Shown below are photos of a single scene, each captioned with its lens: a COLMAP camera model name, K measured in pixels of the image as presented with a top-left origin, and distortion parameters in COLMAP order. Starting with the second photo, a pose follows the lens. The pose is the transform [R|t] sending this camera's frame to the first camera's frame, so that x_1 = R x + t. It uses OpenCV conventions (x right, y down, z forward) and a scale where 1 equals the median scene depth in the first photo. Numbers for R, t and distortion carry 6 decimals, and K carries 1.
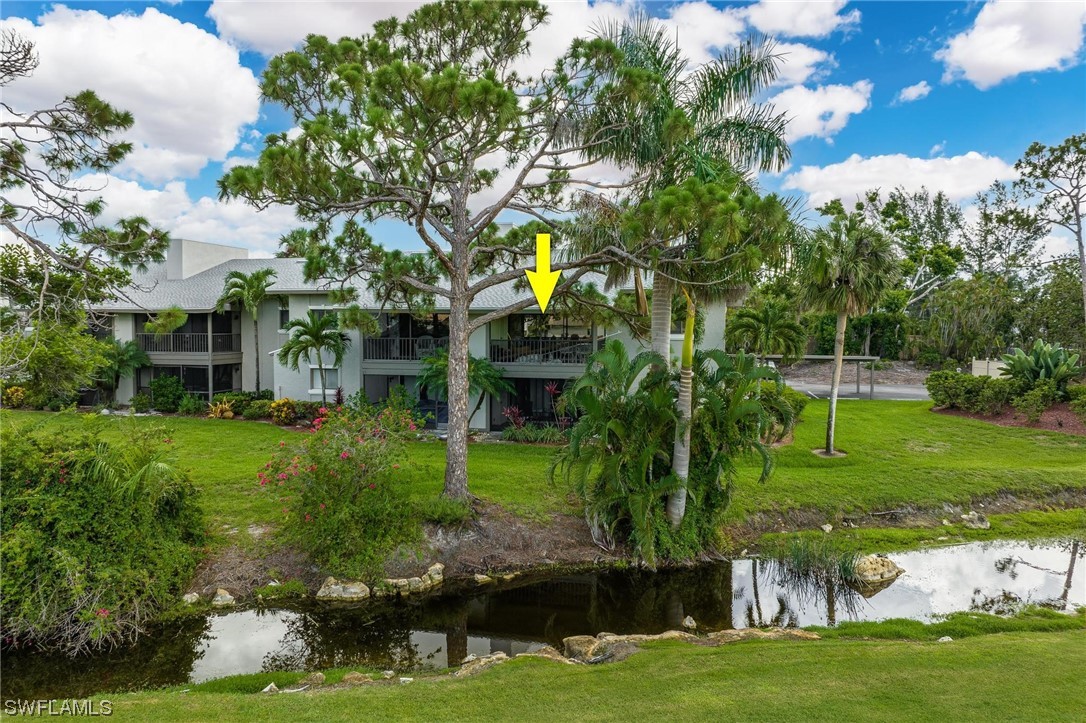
lens RADIAL K [[787.4, 0, 539.3], [0, 787.4, 374.5], [0, 0, 1]] dist [-0.003344, 0.001301]
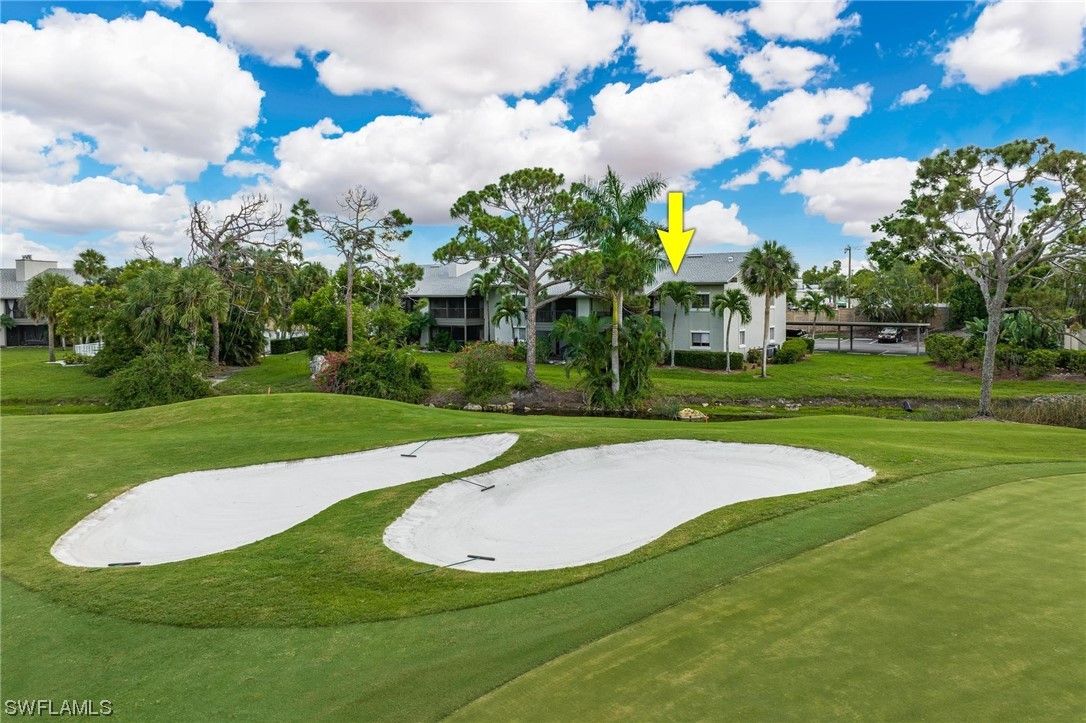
lens RADIAL K [[787.4, 0, 539.3], [0, 787.4, 374.5], [0, 0, 1]] dist [-0.003344, 0.001301]
pose [[0.922863, 0.030719, -0.383901, 0.751793], [-0.016613, 0.999061, 0.040008, 0.042712], [0.384770, -0.030544, 0.922507, -1.046507]]
